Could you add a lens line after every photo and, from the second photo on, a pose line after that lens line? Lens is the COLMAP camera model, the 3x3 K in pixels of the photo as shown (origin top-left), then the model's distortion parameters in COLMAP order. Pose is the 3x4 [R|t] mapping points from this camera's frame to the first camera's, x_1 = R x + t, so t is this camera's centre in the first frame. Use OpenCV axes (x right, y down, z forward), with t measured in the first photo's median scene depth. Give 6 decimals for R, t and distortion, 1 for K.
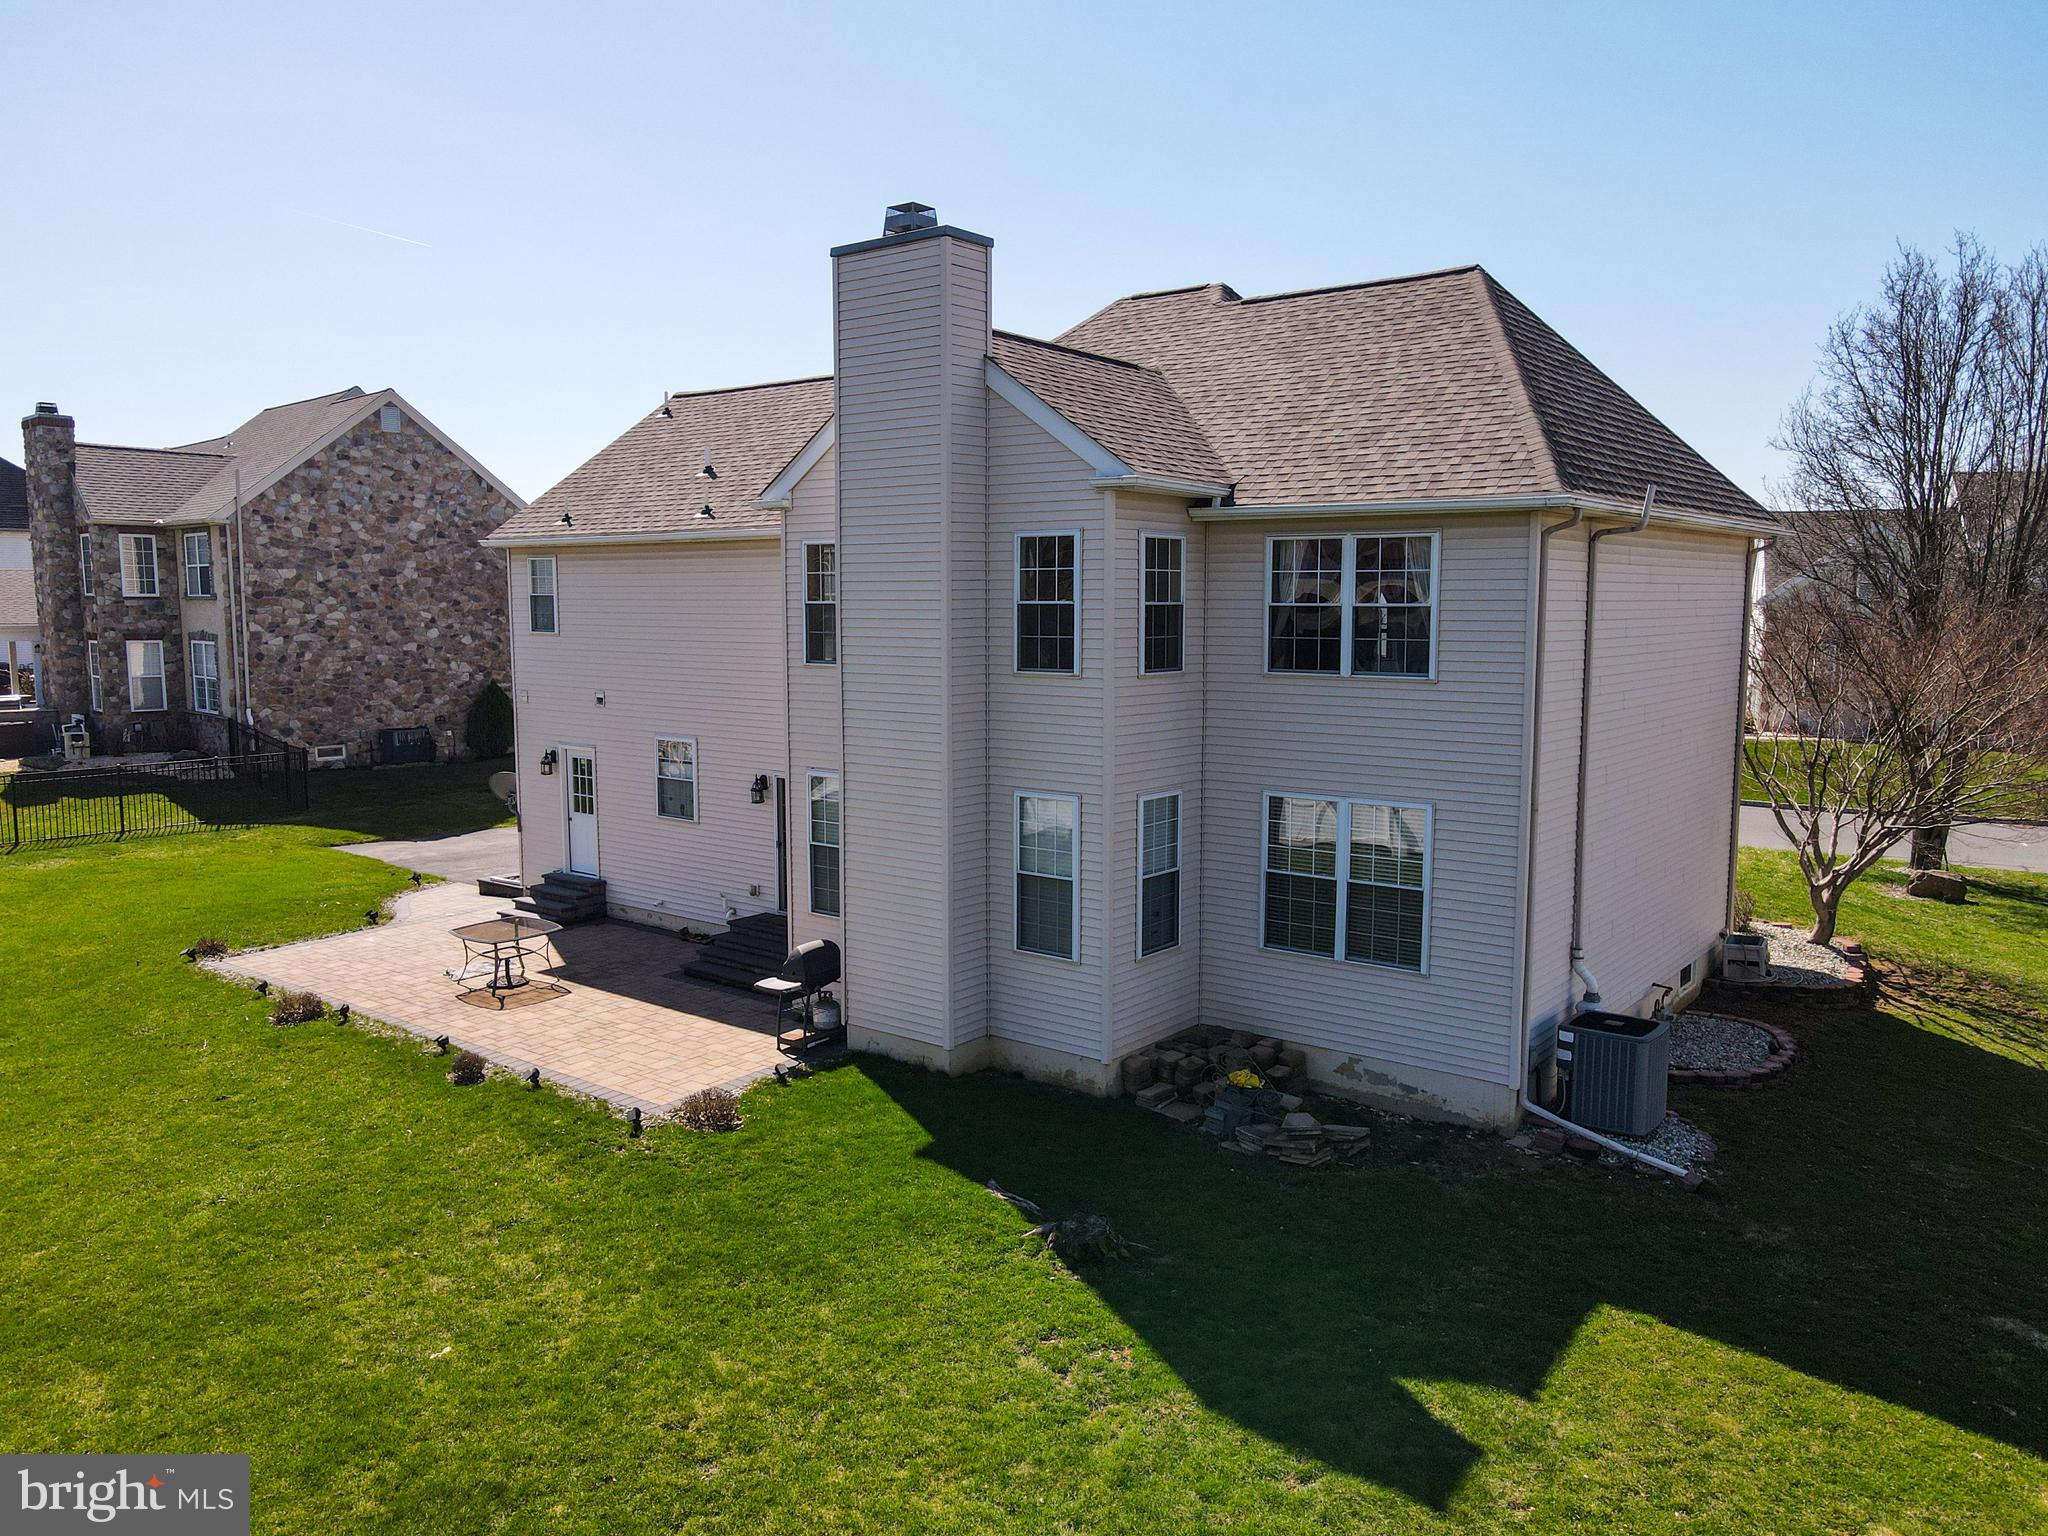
lens RADIAL K [[1505.7, 0, 1004.8], [0, 1505.7, 761.7], [0, 0, 1]] dist [0.003562, 0.019689]
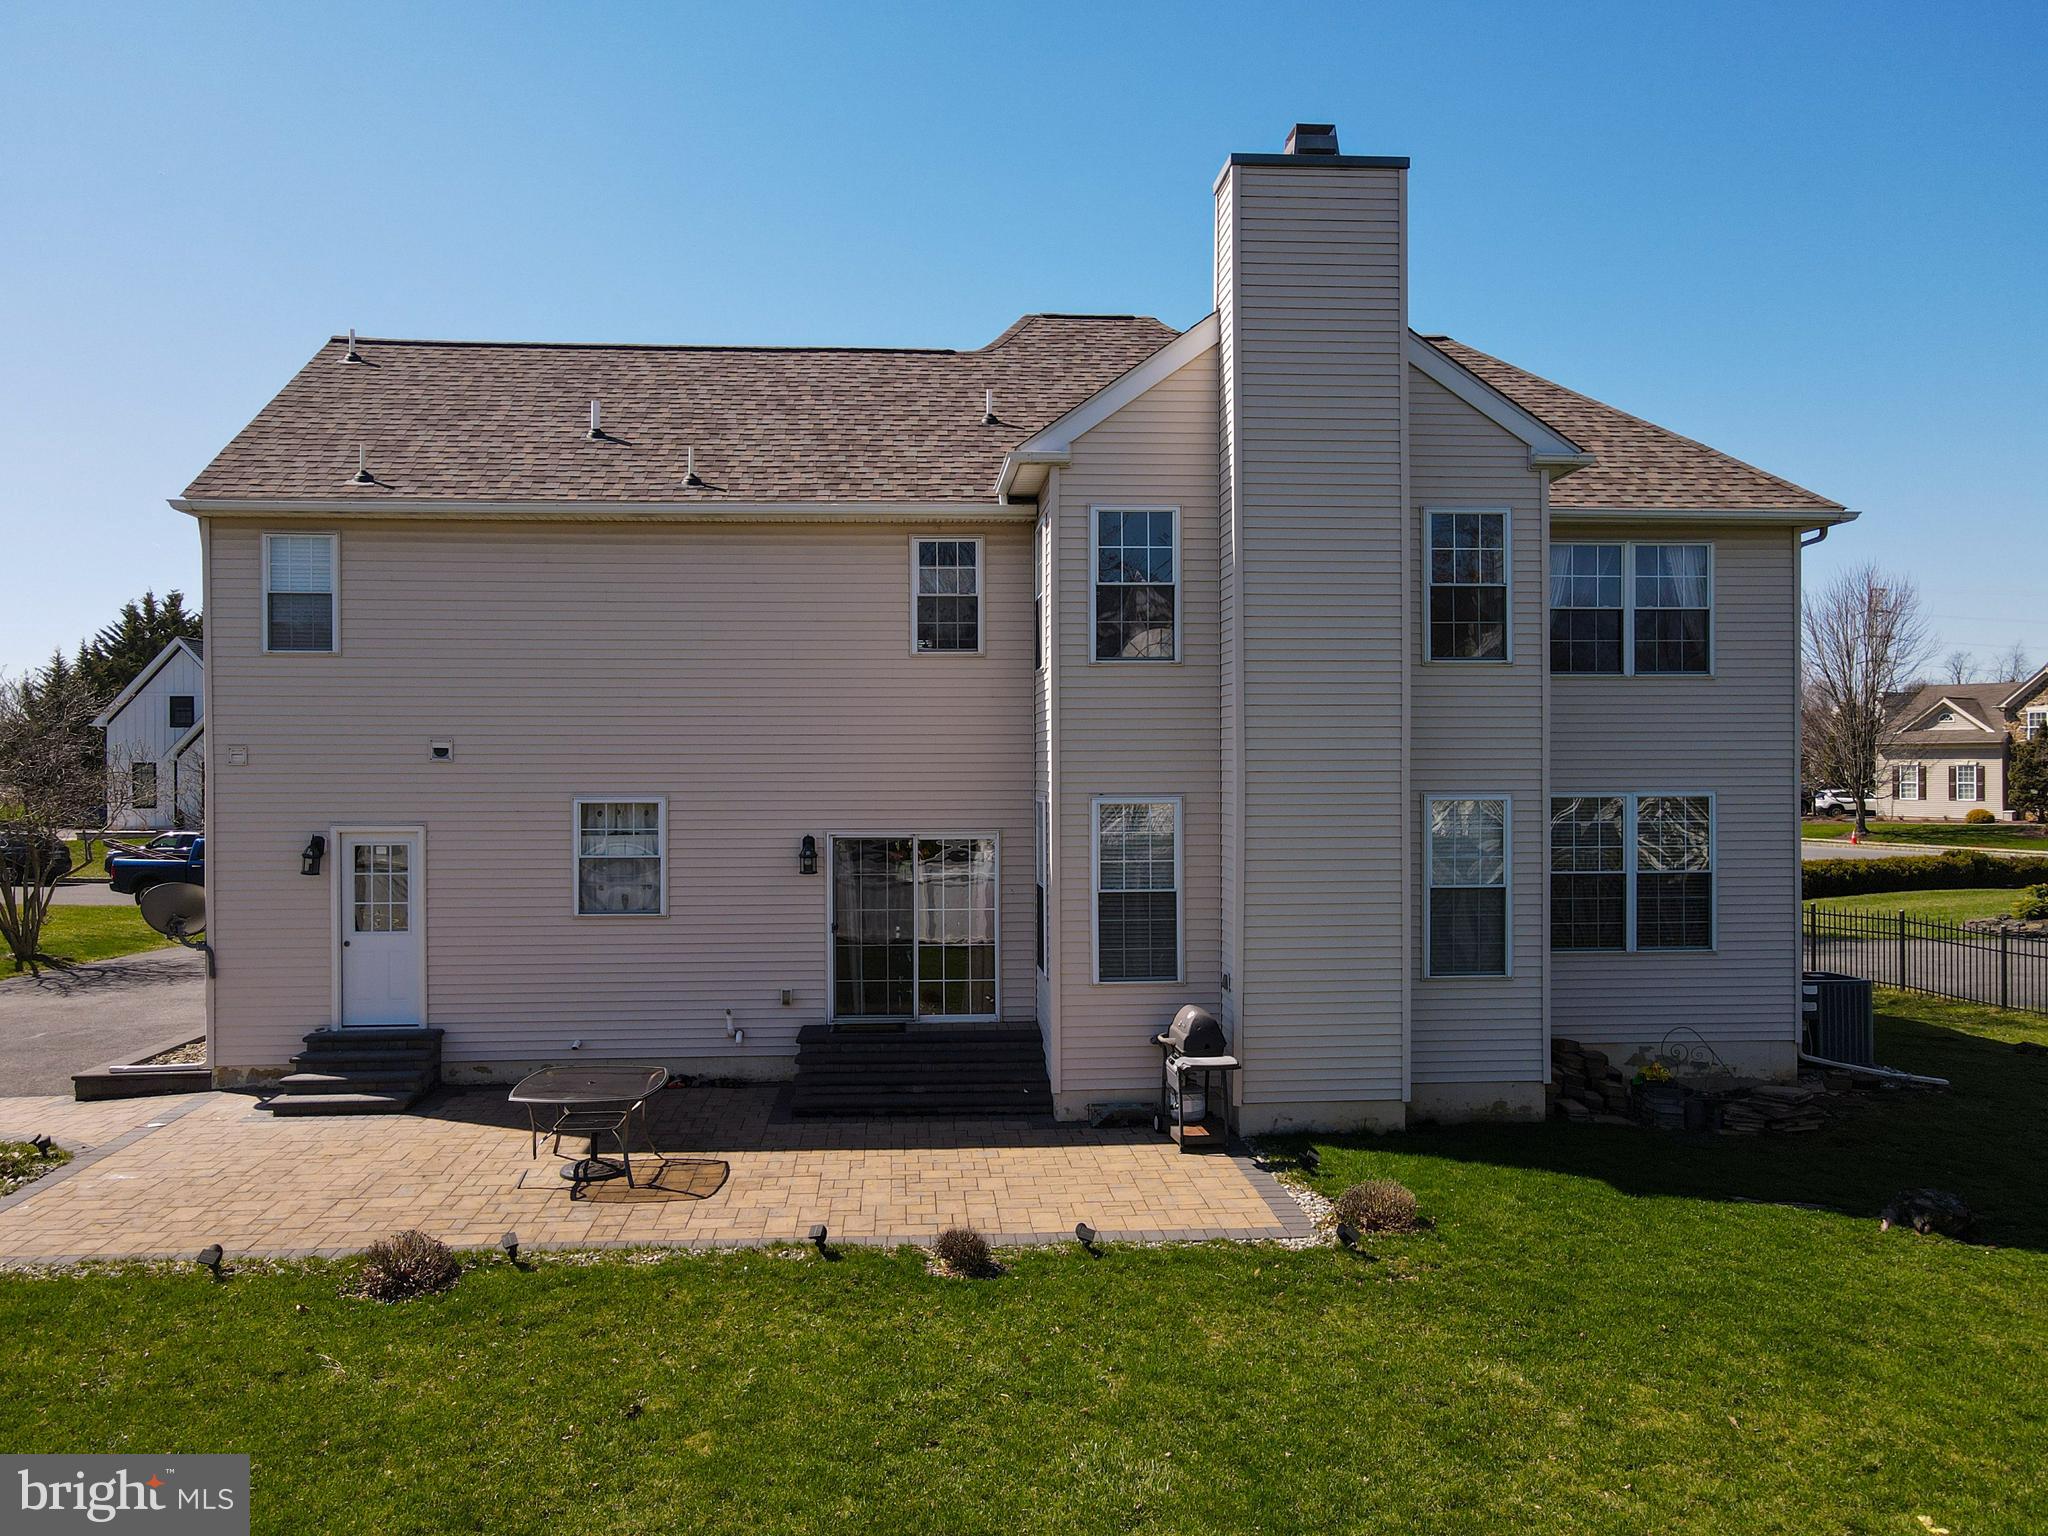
lens RADIAL K [[1505.7, 0, 1009.6], [0, 1505.7, 758.2], [0, 0, 1]] dist [0.003562, 0.019689]
pose [[0.737494, -0.001078, 0.675353, -0.674100], [0.077226, 0.993574, -0.082746, 0.045421], [-0.670924, 0.113180, 0.732838, 0.442902]]
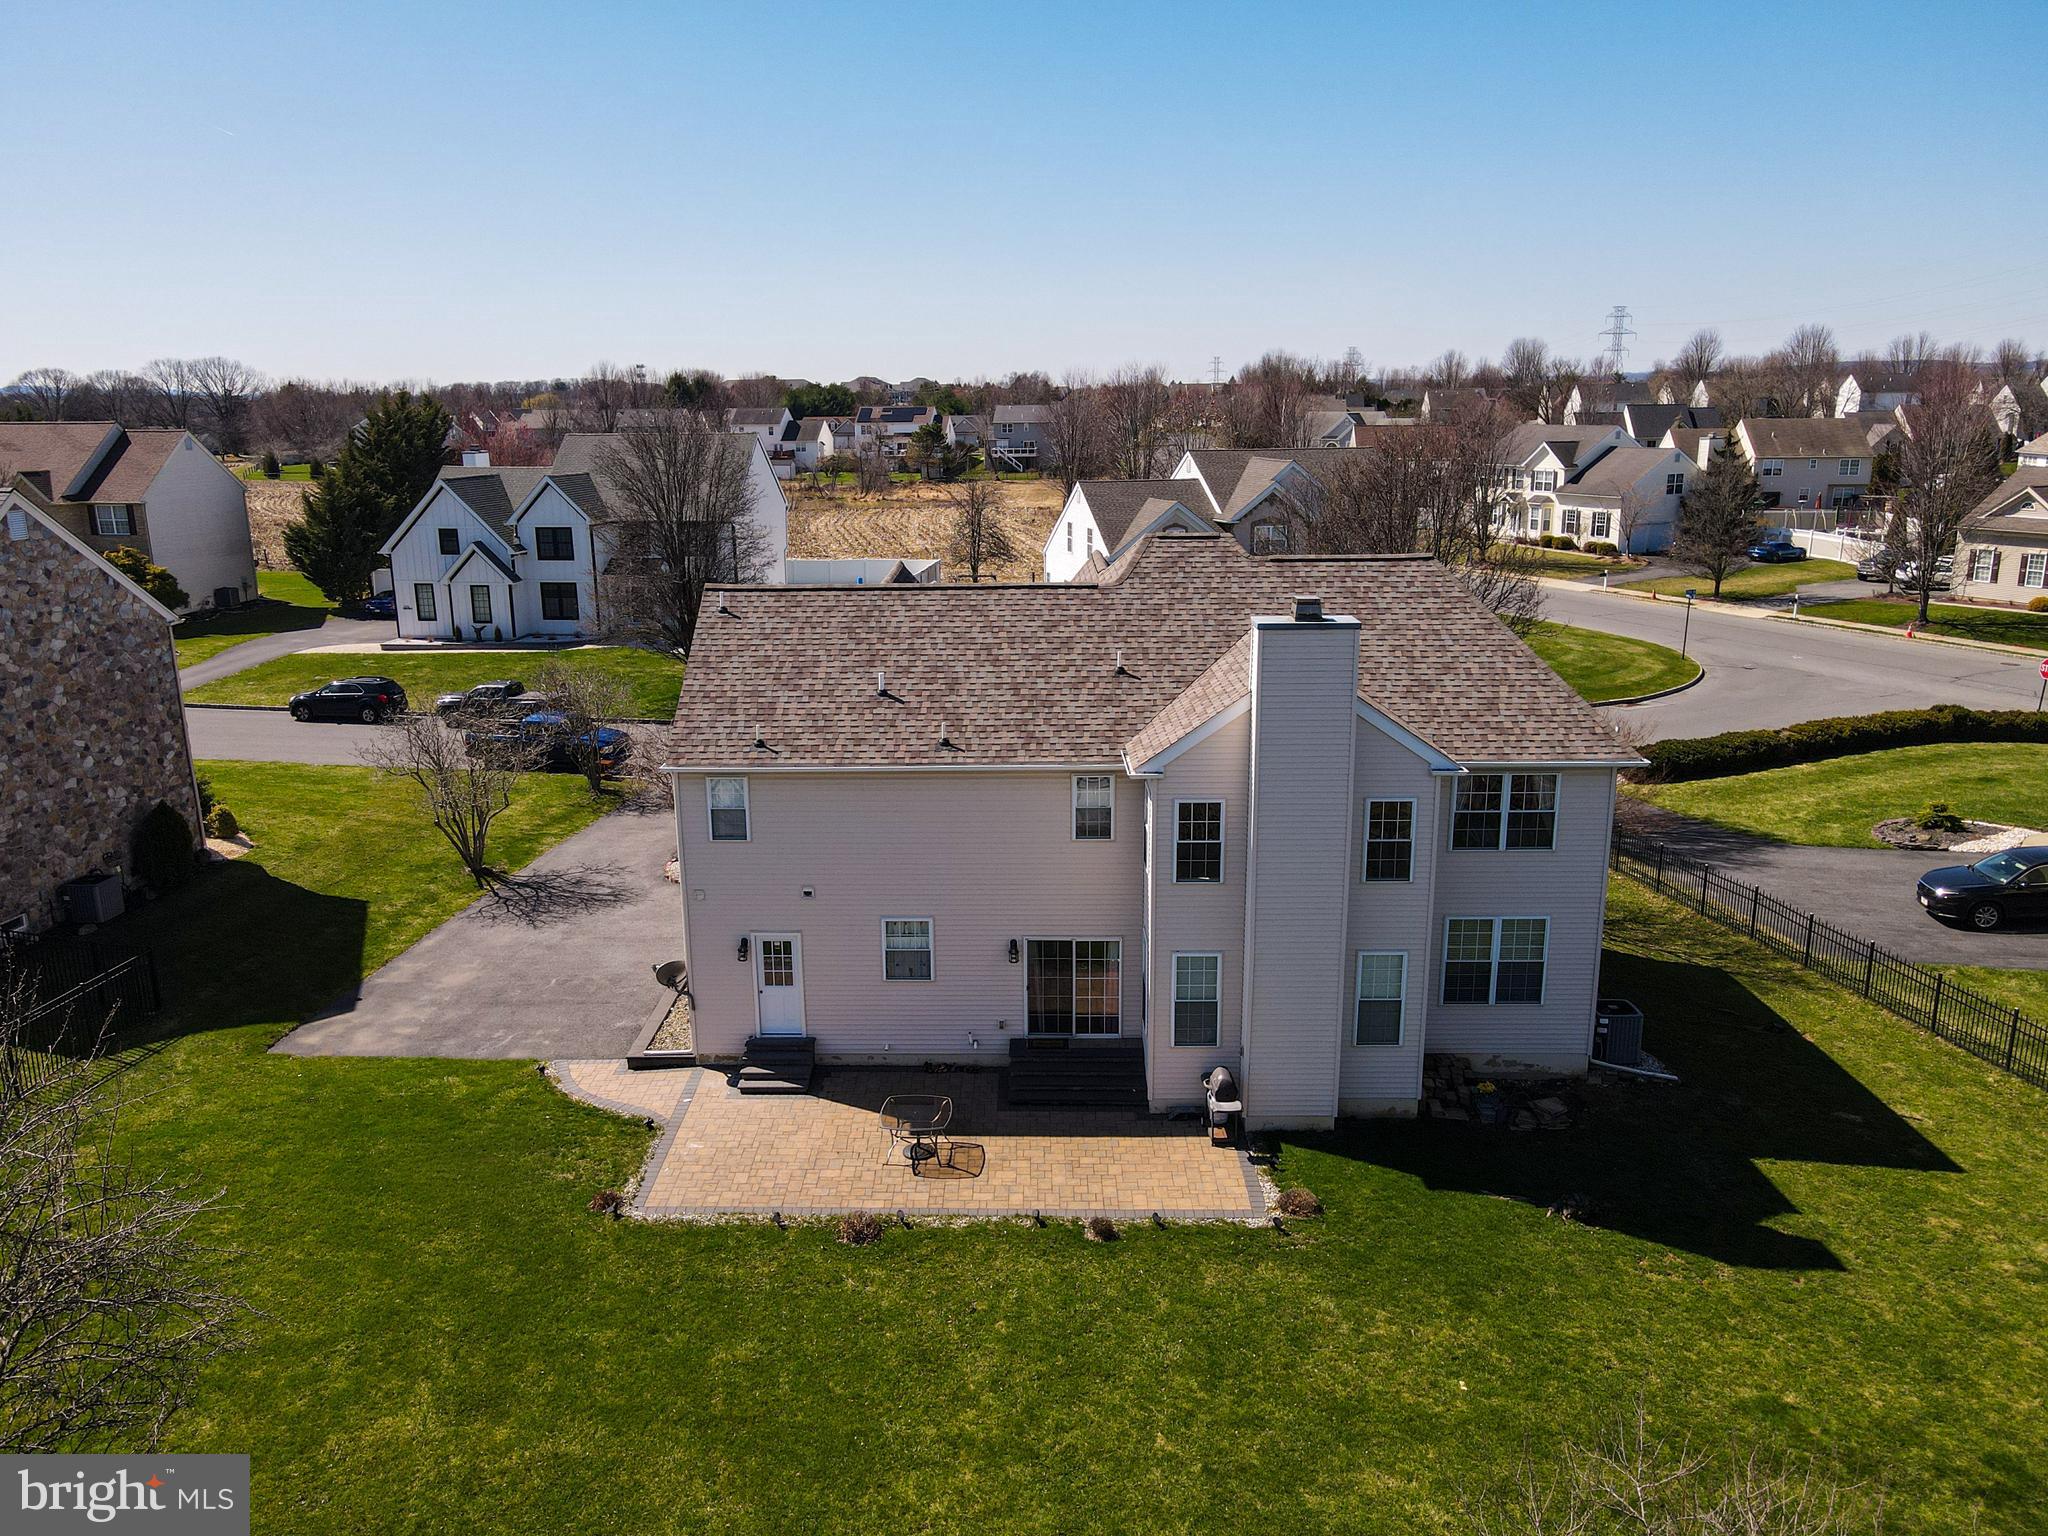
lens RADIAL K [[1505.7, 0, 1006.1], [0, 1505.7, 768.6], [0, 0, 1]] dist [0.003562, 0.019689]
pose [[0.793638, -0.155707, 0.588127, -1.046276], [0.076573, 0.984572, 0.157335, -0.394556], [-0.603552, -0.079833, 0.793317, -0.026684]]
